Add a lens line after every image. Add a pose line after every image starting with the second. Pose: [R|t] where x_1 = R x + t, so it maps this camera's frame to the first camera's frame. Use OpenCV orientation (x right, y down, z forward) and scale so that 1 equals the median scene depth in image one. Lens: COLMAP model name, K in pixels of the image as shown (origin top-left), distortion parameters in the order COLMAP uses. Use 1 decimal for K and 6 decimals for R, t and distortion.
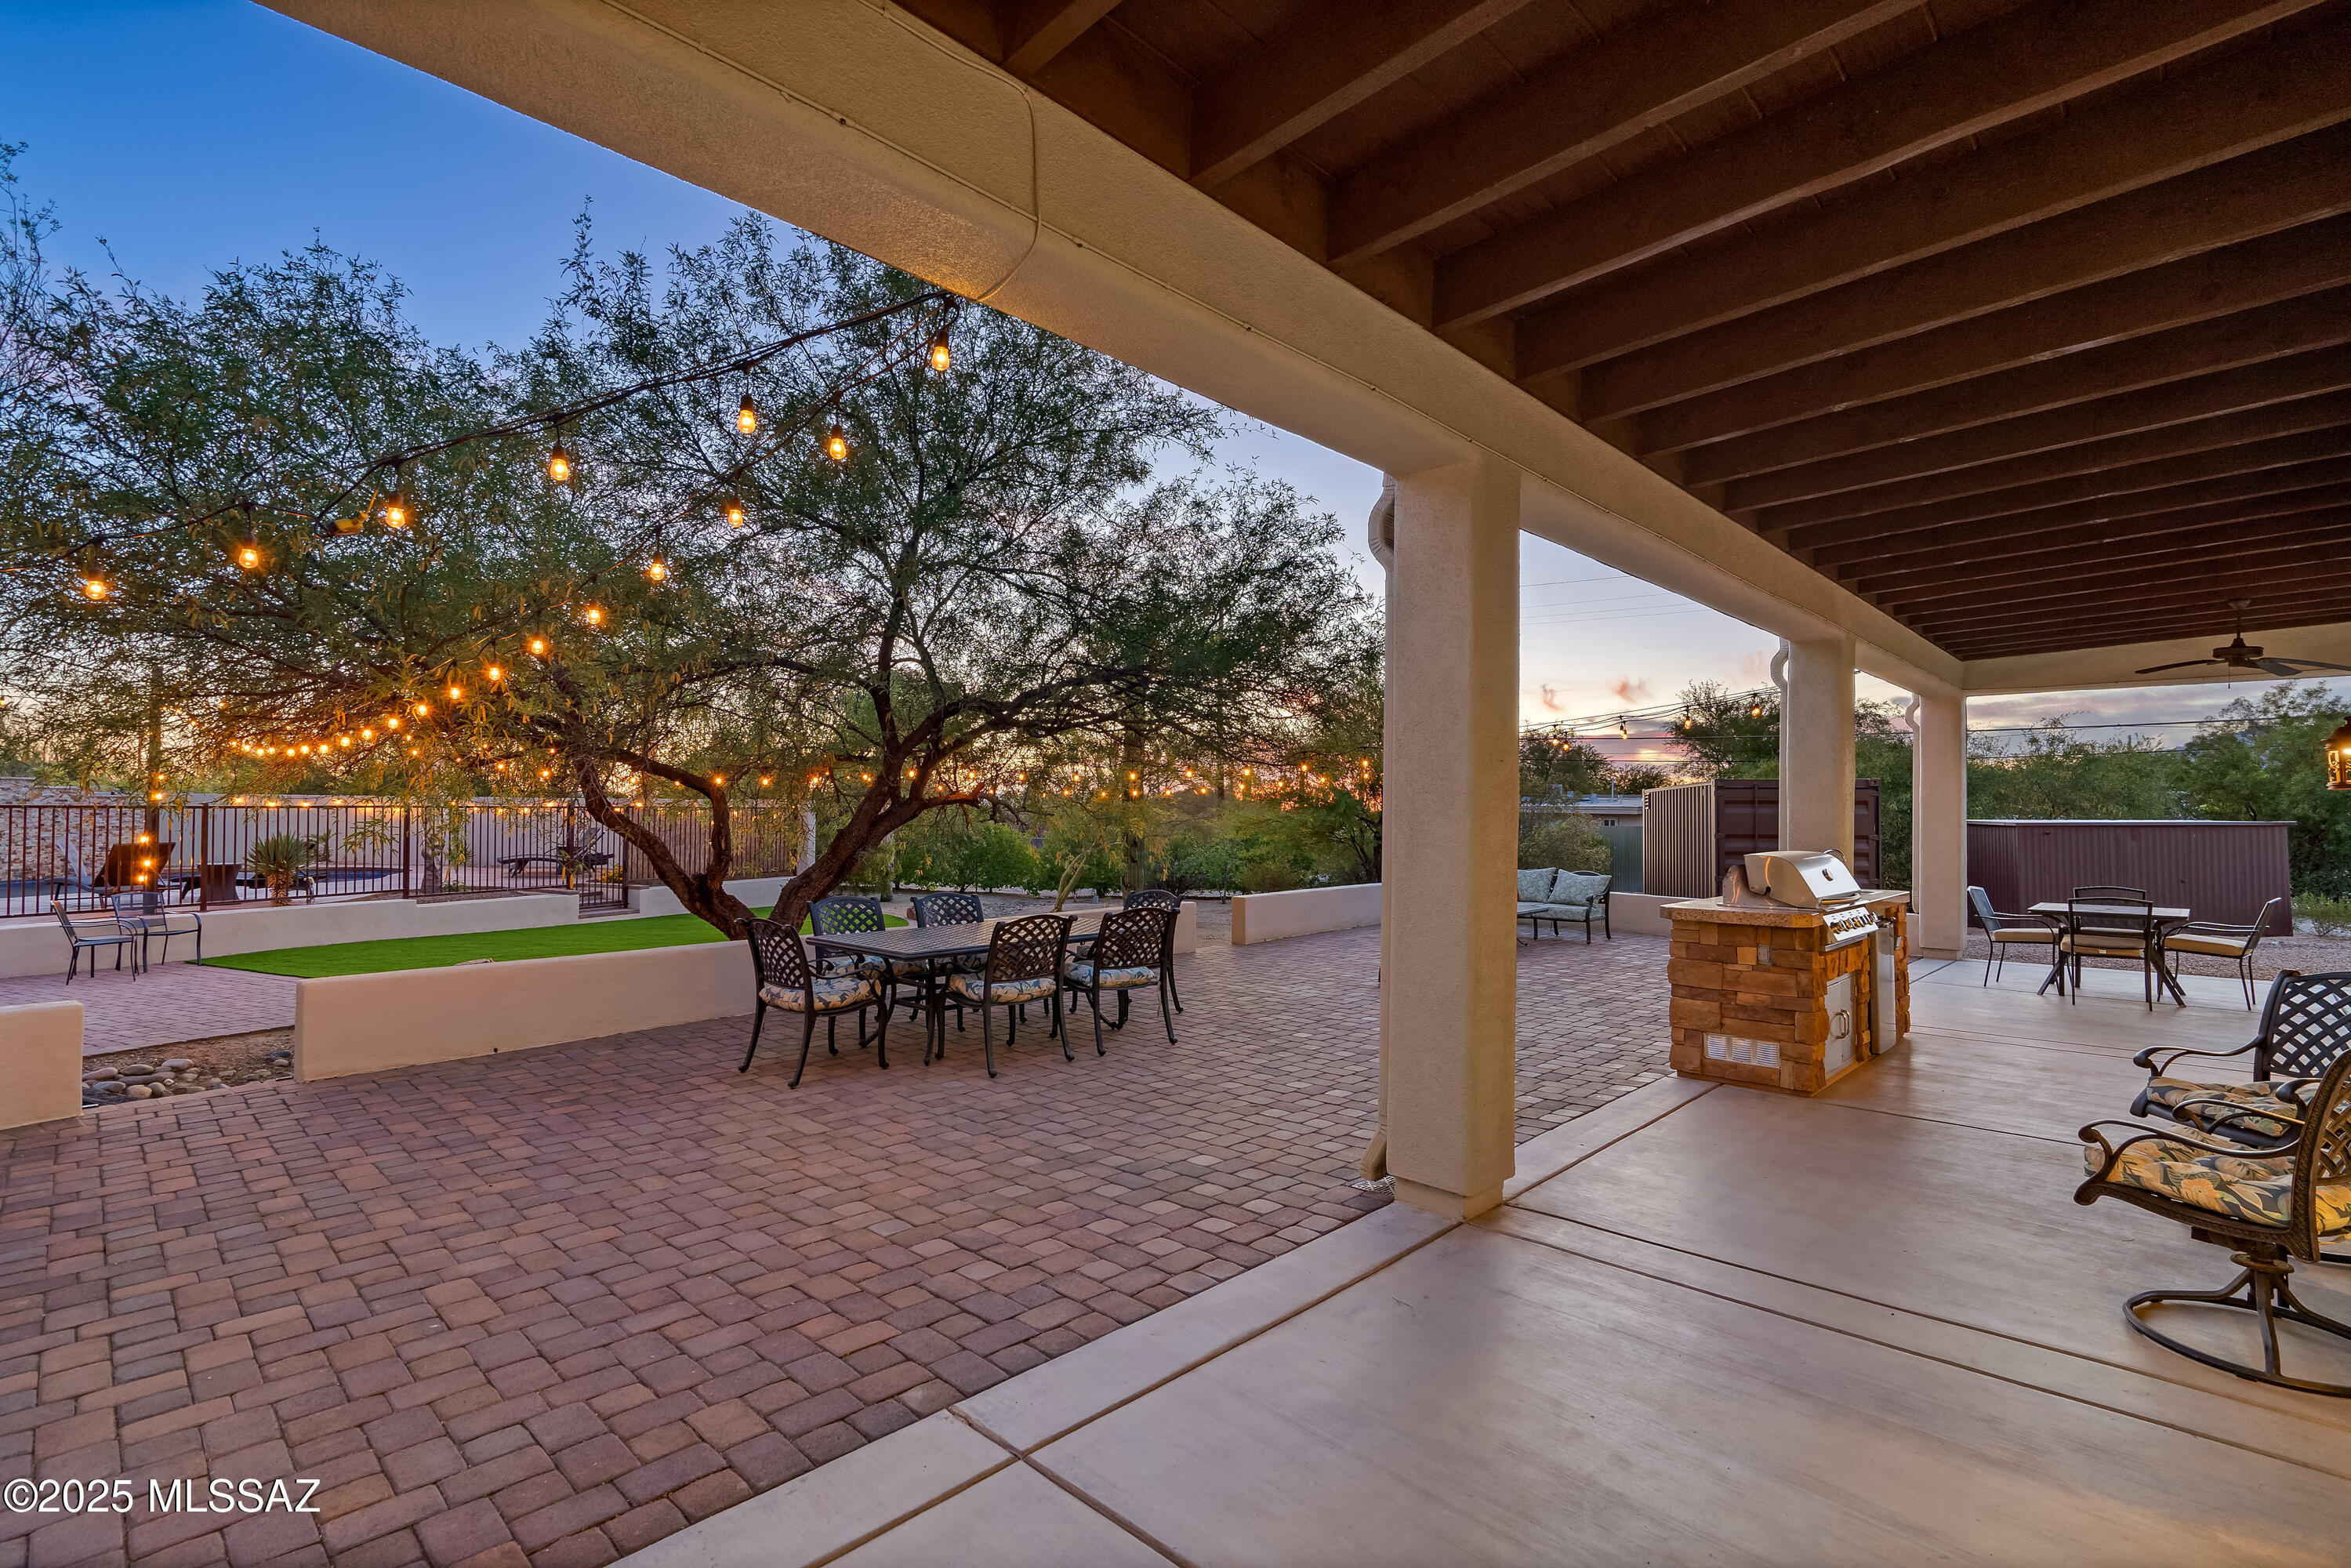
lens RADIAL K [[1088.9, 0, 1181.9], [0, 1088.9, 786.8], [0, 0, 1]] dist [-0.006077, 0.001501]
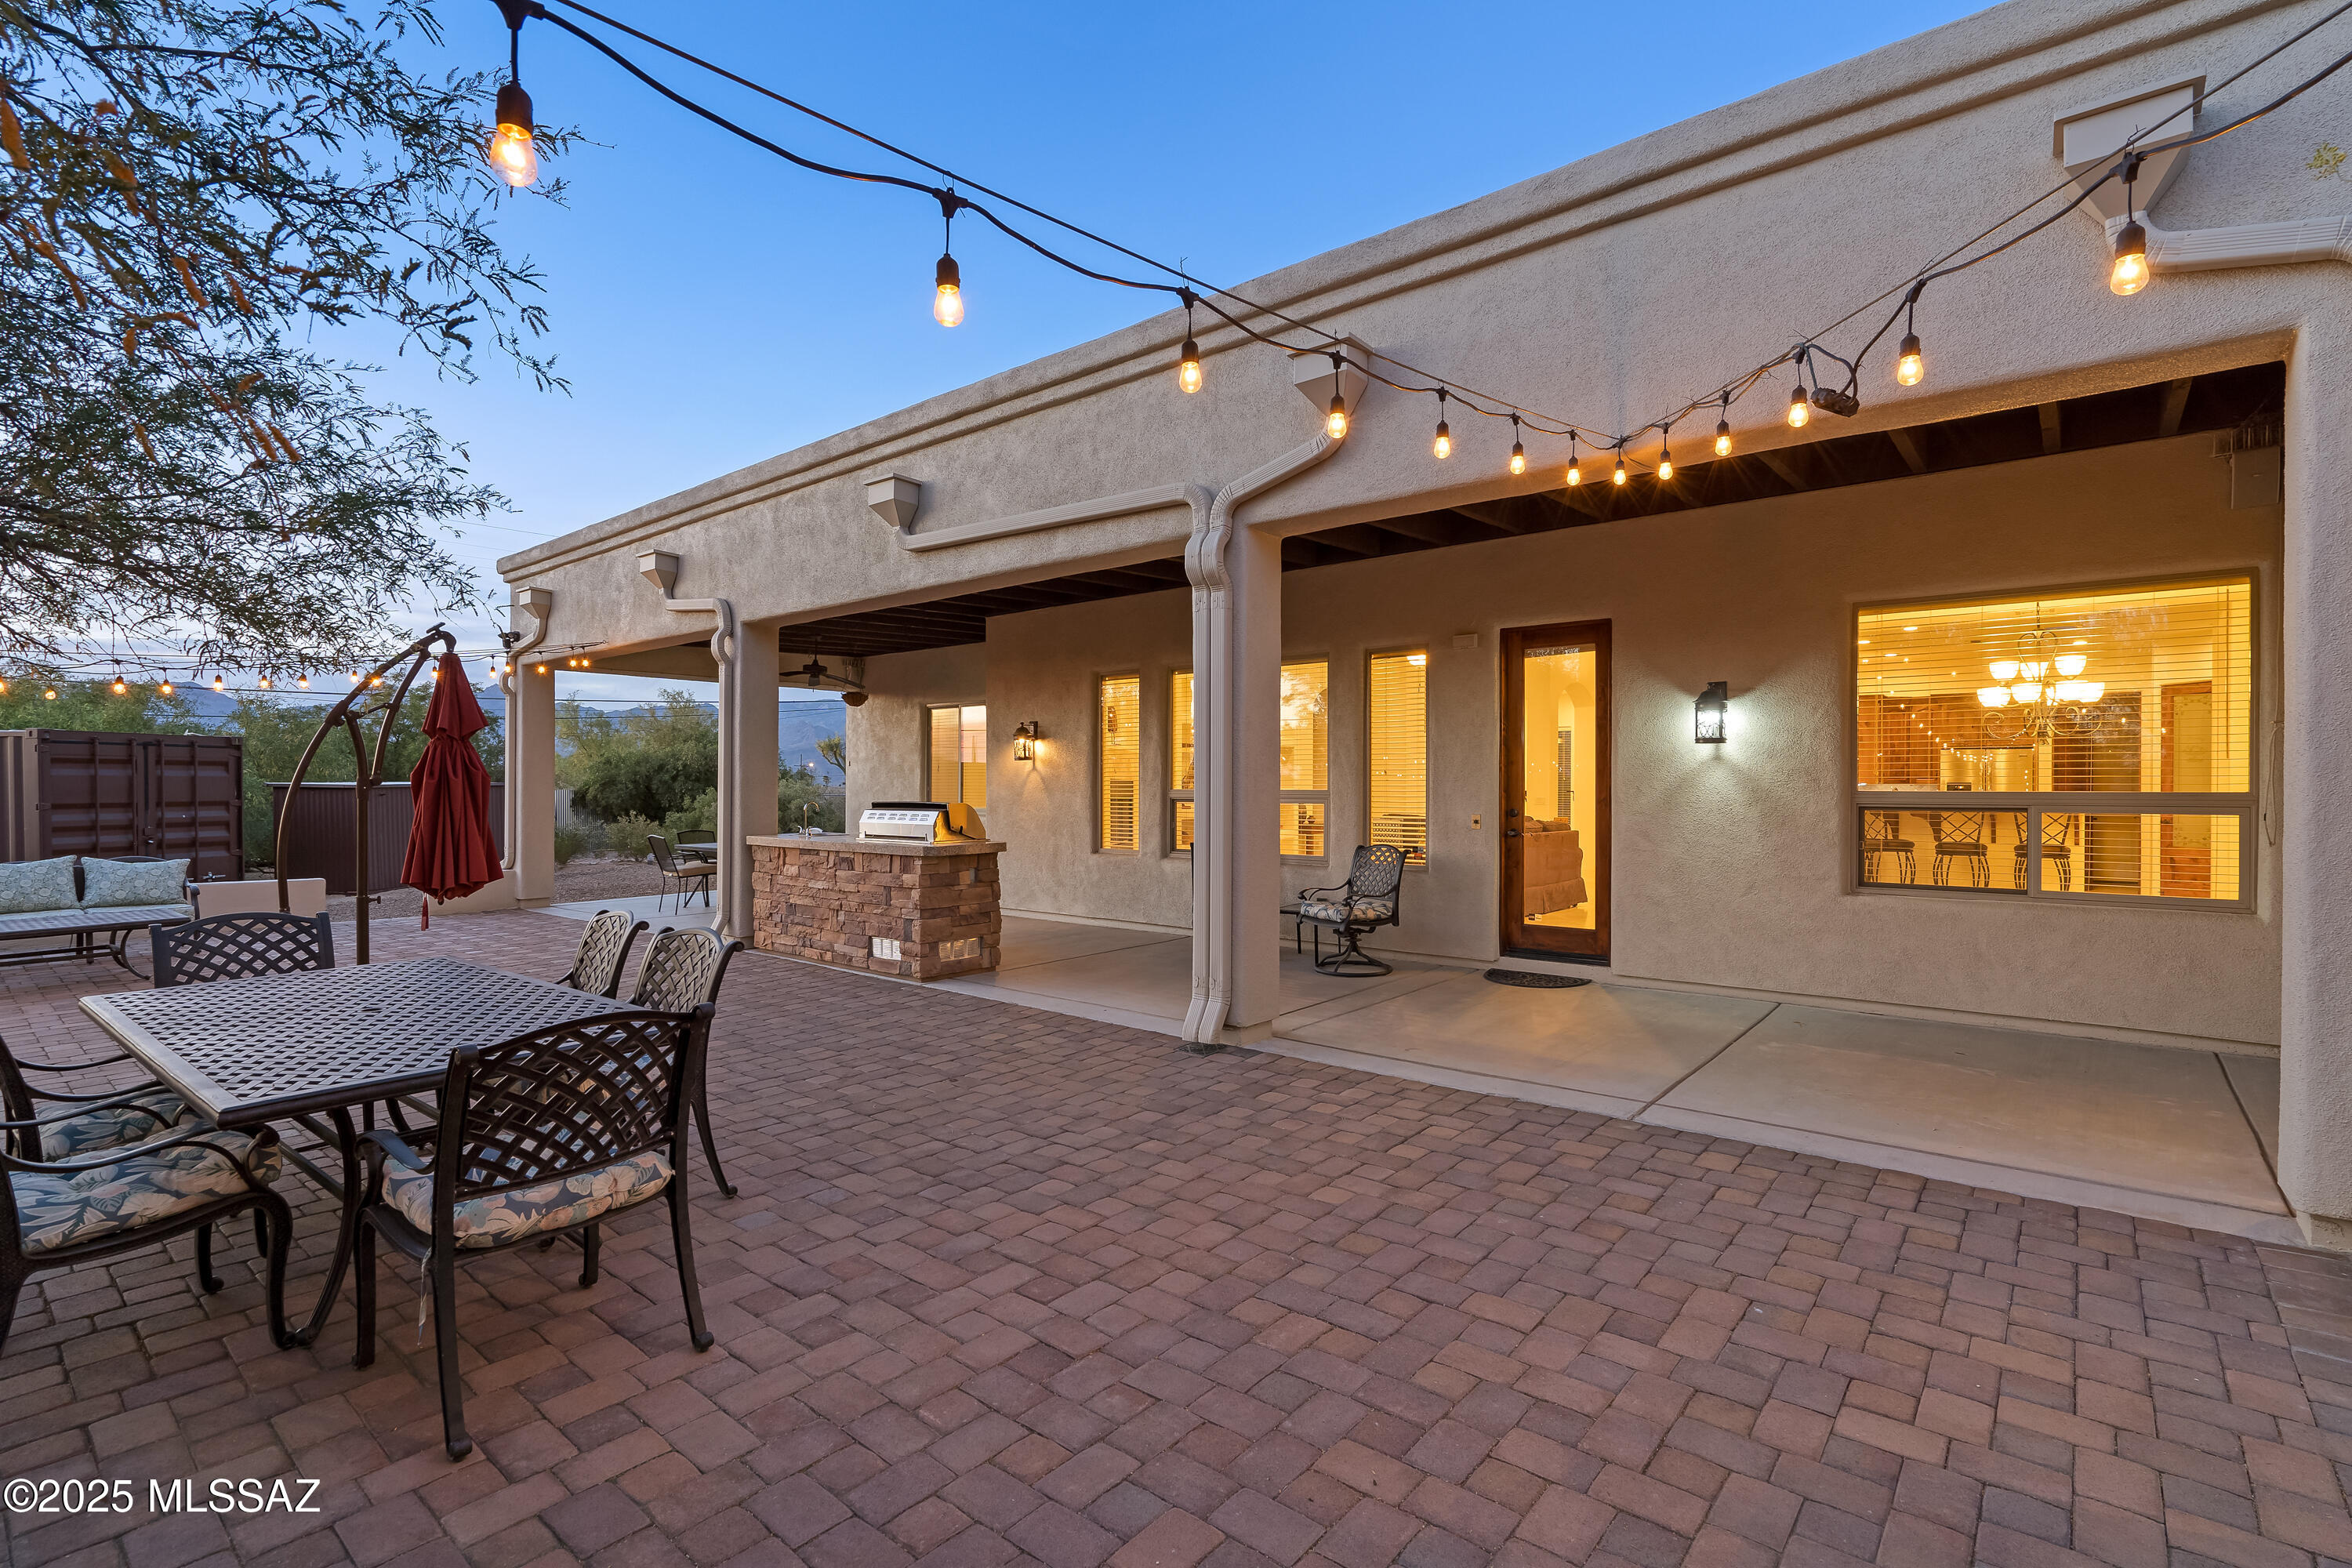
lens RADIAL K [[1089.4, 0, 1182.5], [0, 1089.4, 788.0], [0, 0, 1]] dist [-0.006077, 0.001501]
pose [[-0.077835, -0.009495, 0.996921, -1.053487], [-0.022884, 0.999708, 0.007735, 0.035244], [-0.996704, -0.022211, -0.078030, 1.053383]]
